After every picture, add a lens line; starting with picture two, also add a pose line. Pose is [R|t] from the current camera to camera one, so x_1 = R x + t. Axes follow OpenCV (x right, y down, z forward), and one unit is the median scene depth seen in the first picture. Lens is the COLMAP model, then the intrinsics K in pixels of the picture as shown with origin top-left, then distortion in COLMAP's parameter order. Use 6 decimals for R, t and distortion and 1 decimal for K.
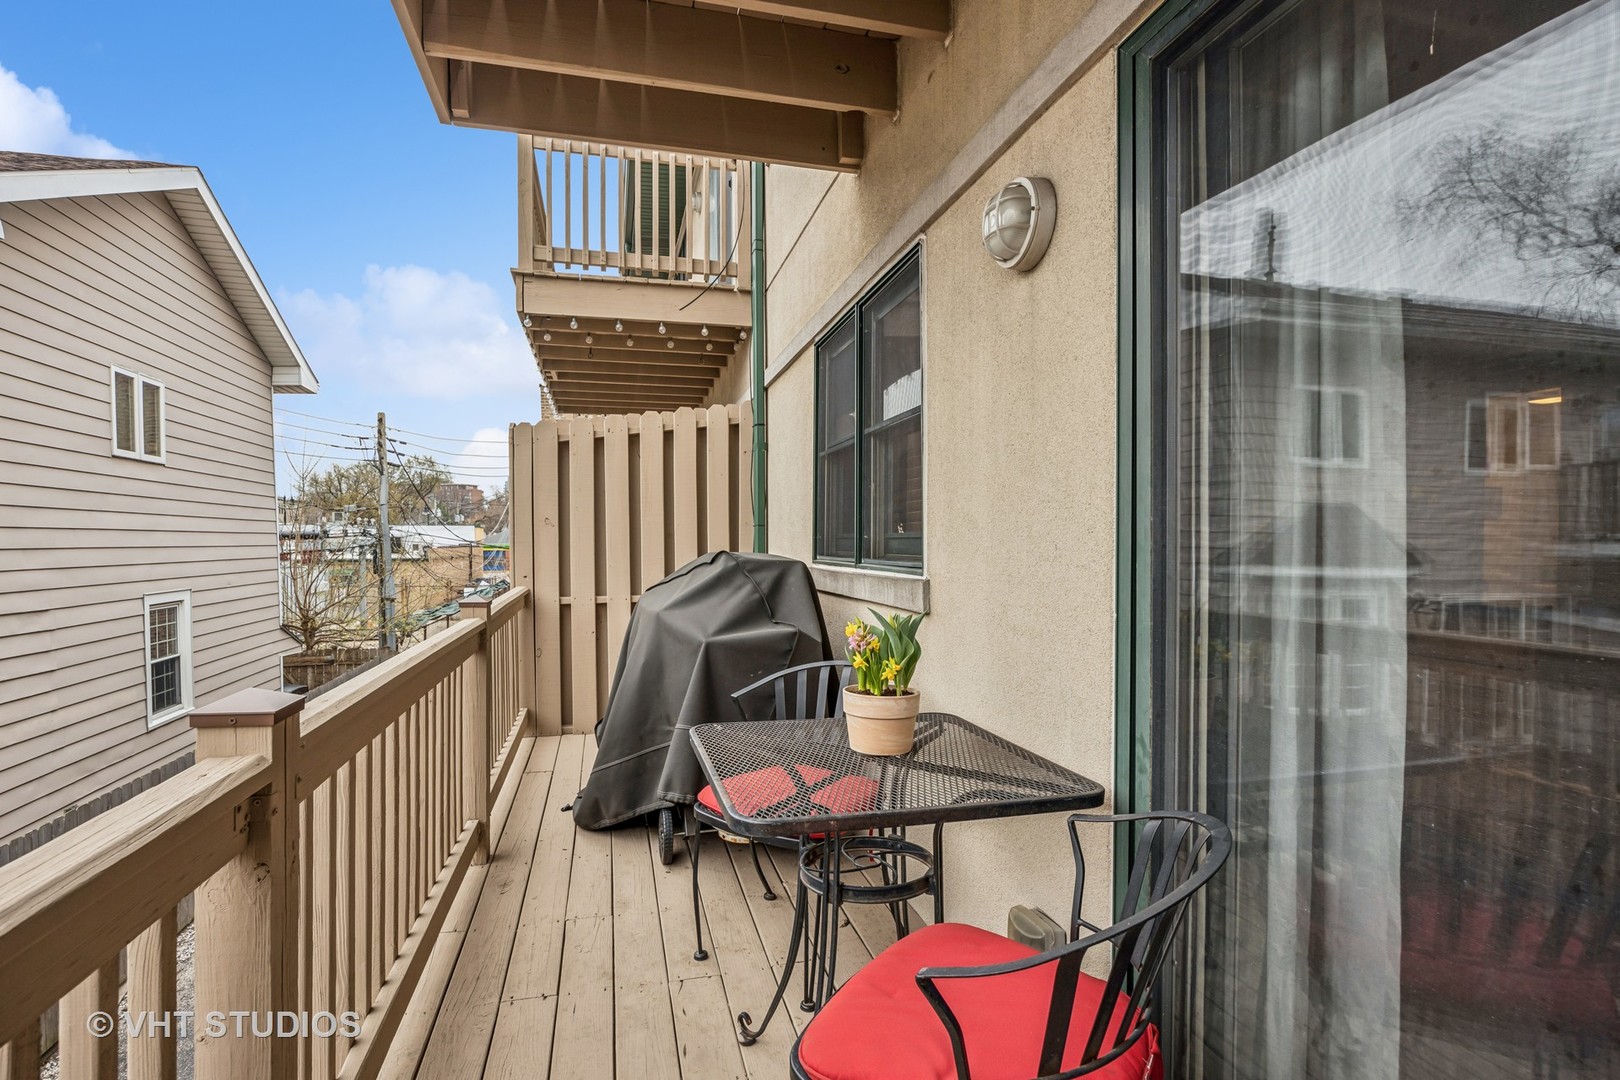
lens RADIAL K [[759.5, 0, 799.2], [0, 759.5, 553.3], [0, 0, 1]] dist [-0.009617, 0.000427]
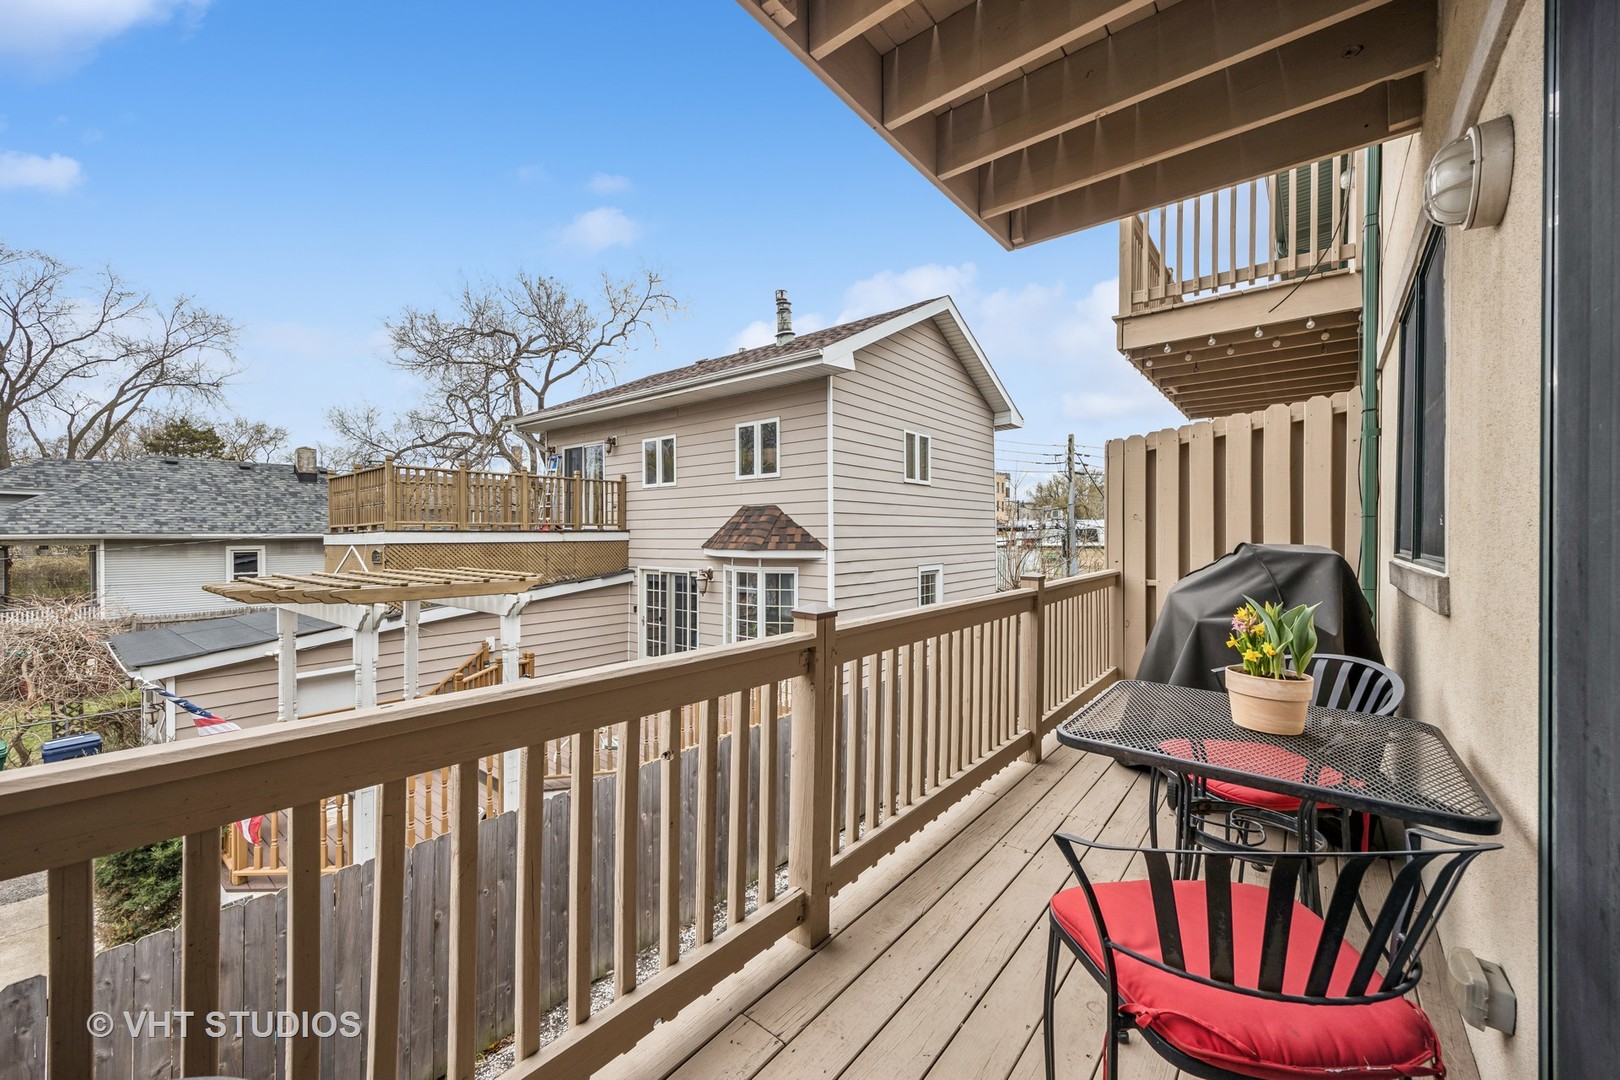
lens RADIAL K [[619.7, 0, 815.9], [0, 619.7, 532.0], [0, 0, 1]] dist [0.004220, 0.000329]
pose [[0.613024, -0.001539, -0.790063, 0.117972], [-0.011555, 0.999874, -0.010913, -0.000783], [0.789980, 0.015819, 0.612929, -0.015880]]
